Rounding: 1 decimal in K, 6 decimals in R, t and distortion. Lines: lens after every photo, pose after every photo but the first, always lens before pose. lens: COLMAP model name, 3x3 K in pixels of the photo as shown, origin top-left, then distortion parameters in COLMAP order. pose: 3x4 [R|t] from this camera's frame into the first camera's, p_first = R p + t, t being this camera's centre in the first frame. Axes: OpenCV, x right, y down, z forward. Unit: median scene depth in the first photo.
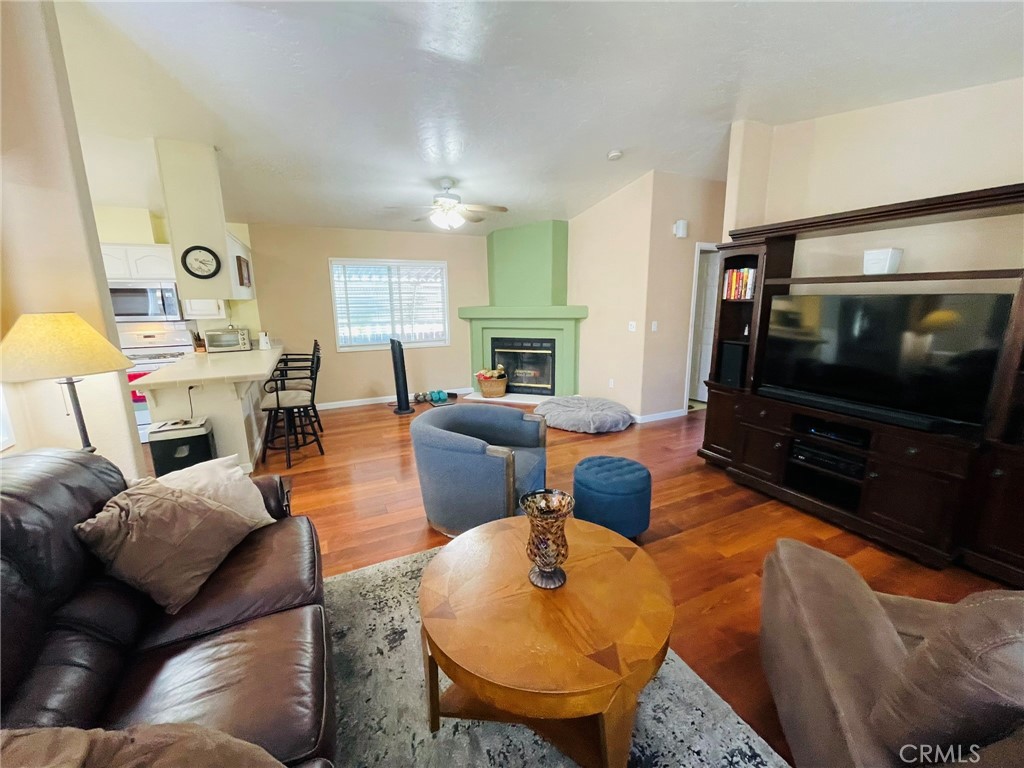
lens RADIAL K [[406.8, 0, 506.6], [0, 406.8, 380.7], [0, 0, 1]] dist [-0.013386, -0.000175]
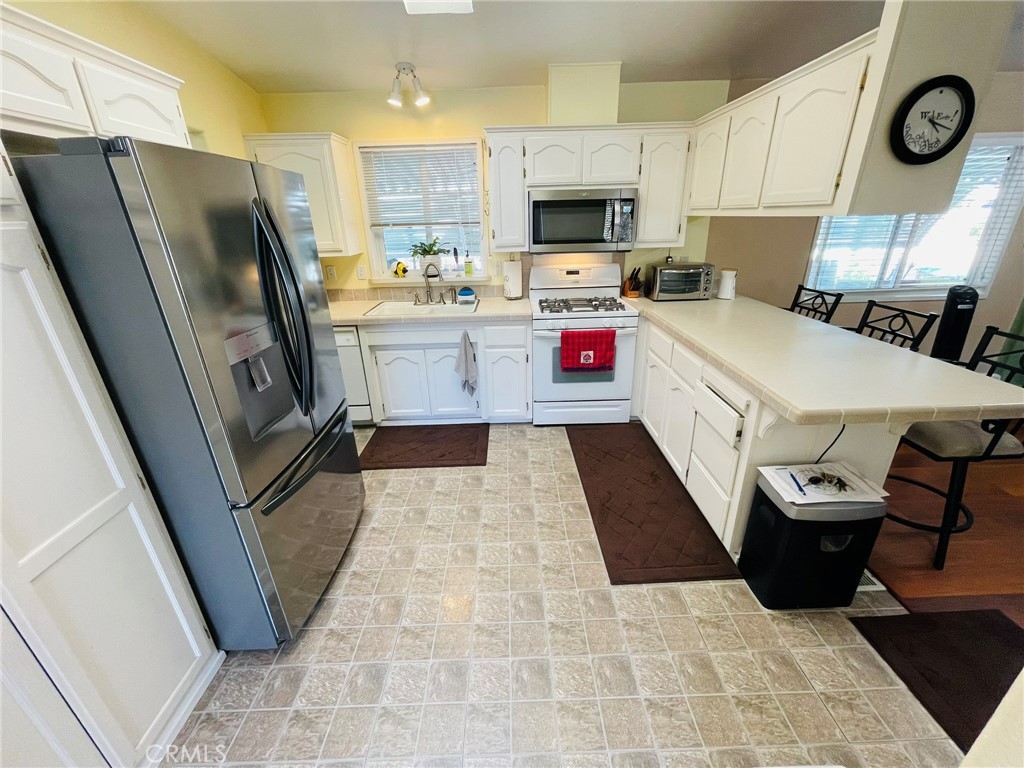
lens RADIAL K [[406.8, 0, 506.6], [0, 406.8, 380.7], [0, 0, 1]] dist [-0.013386, -0.000175]
pose [[0.905514, 0.144926, -0.398800, -0.737794], [-0.072691, 0.978952, 0.190705, -0.055293], [0.418044, -0.143697, 0.896989, 0.302264]]
